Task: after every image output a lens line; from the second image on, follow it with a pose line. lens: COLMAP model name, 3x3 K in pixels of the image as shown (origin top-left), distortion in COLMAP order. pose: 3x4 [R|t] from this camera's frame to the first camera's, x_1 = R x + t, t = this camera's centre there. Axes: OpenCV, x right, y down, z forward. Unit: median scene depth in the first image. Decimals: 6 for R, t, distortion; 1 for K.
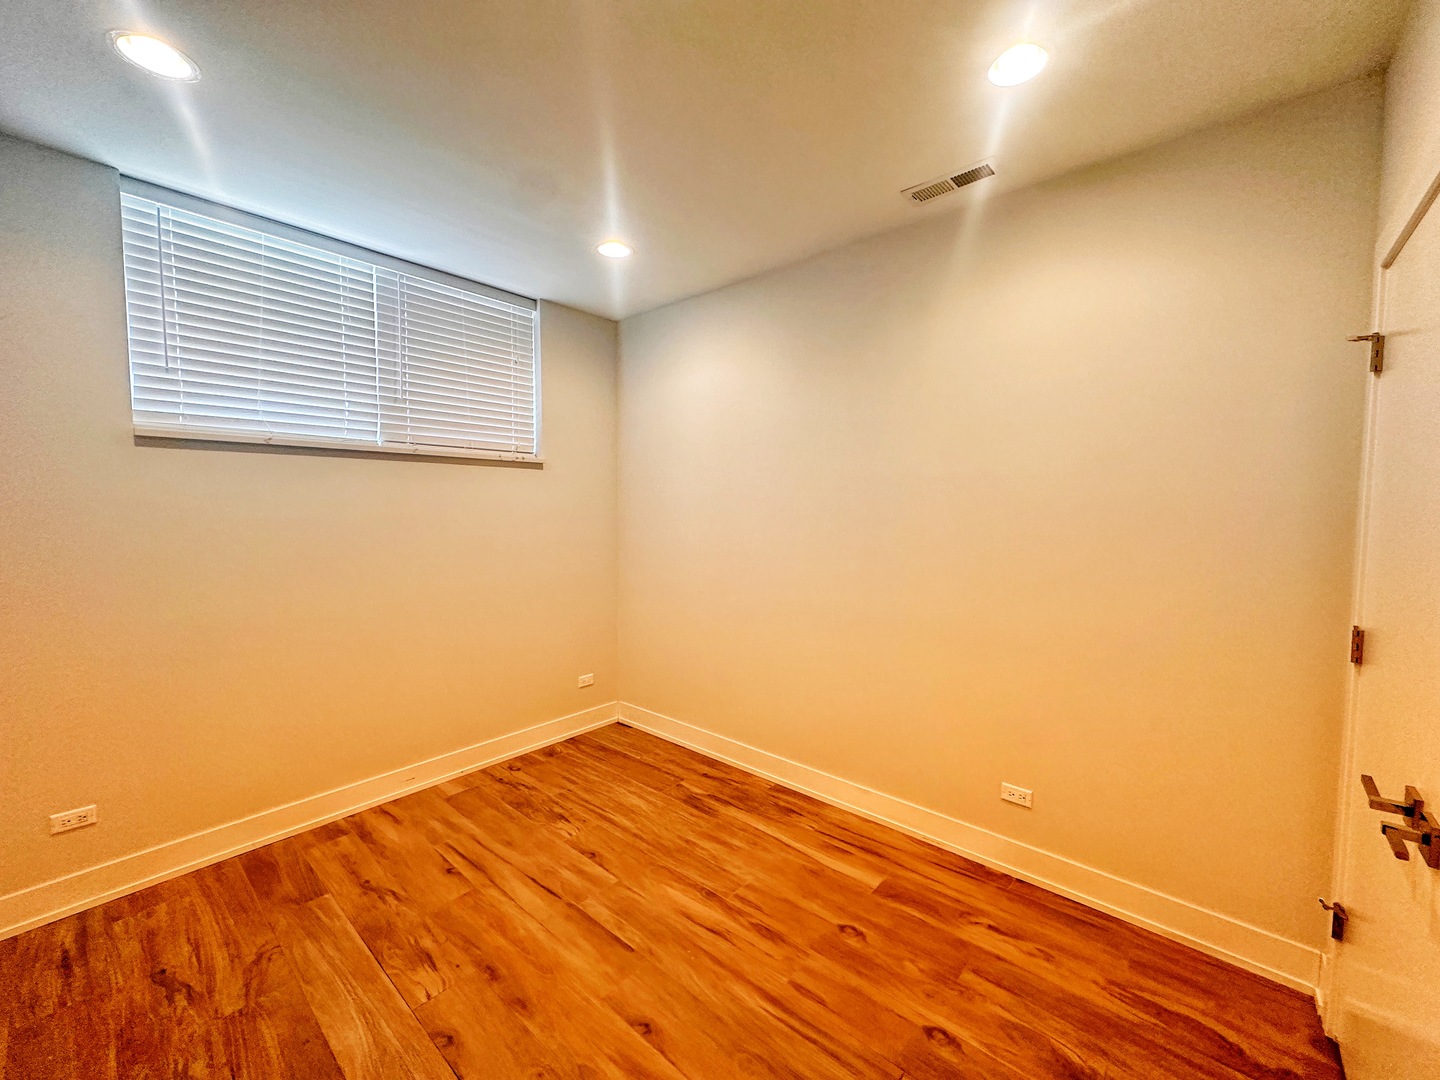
lens RADIAL K [[576.2, 0, 712.1], [0, 576.2, 540.6], [0, 0, 1]] dist [-0.001097, 0.000060]
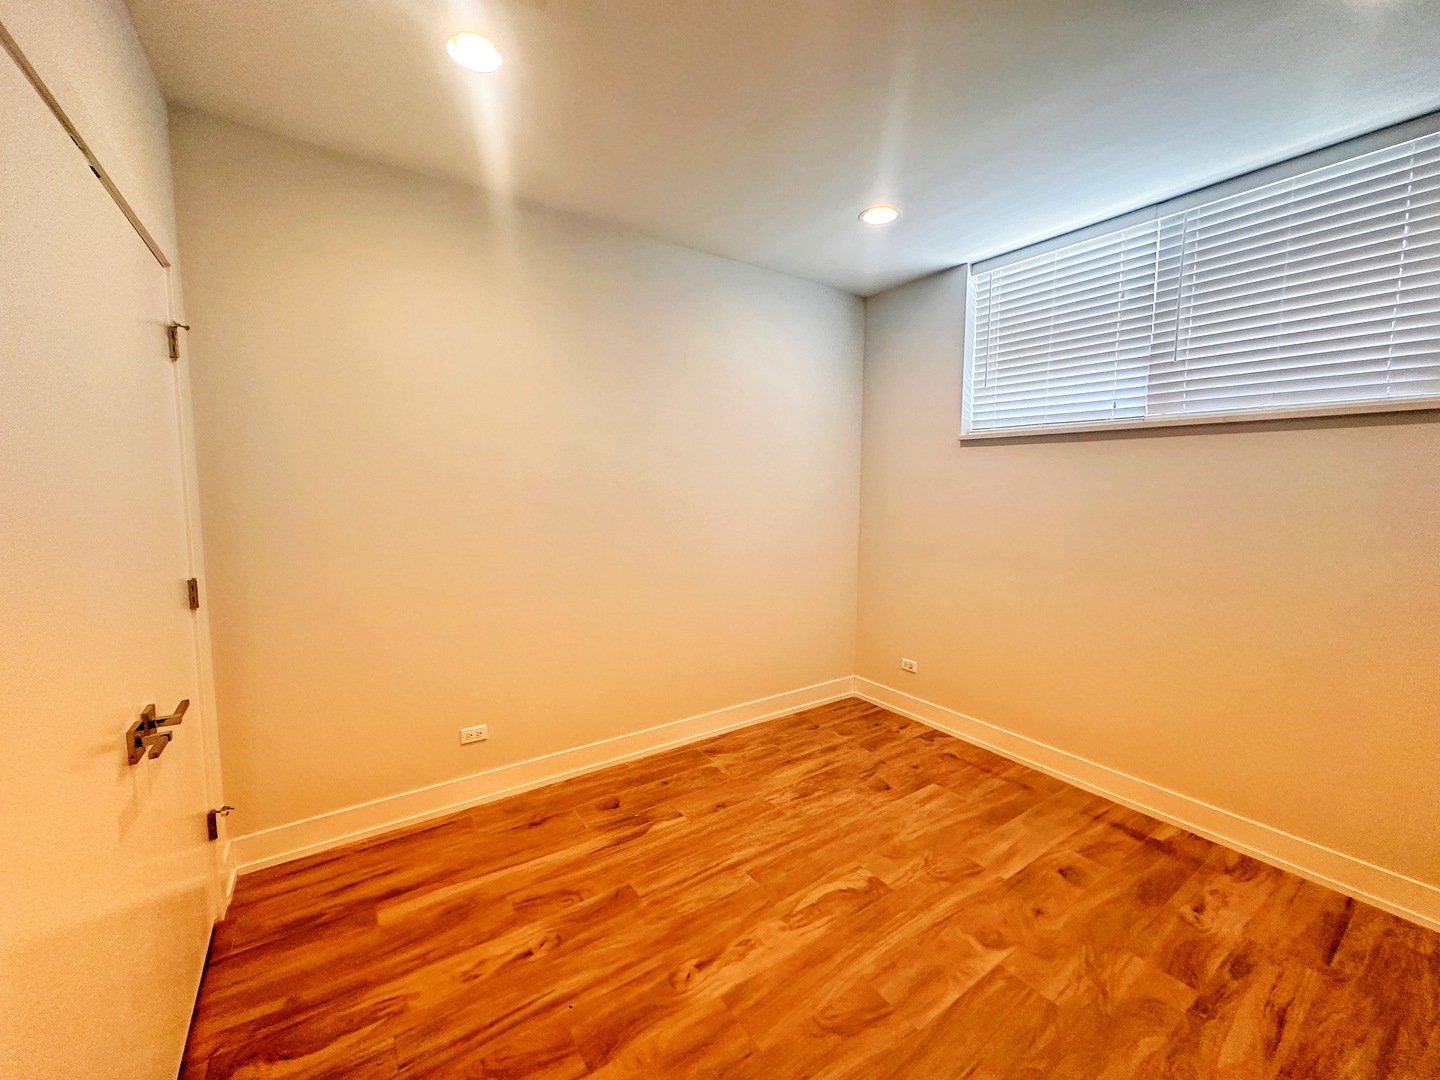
lens RADIAL K [[576.2, 0, 712.1], [0, 576.2, 540.6], [0, 0, 1]] dist [-0.001097, 0.000060]
pose [[-0.262951, 0.084660, -0.961088, 0.853264], [-0.060461, 0.992739, 0.103990, -0.046349], [0.962913, 0.085452, -0.255923, 1.019743]]
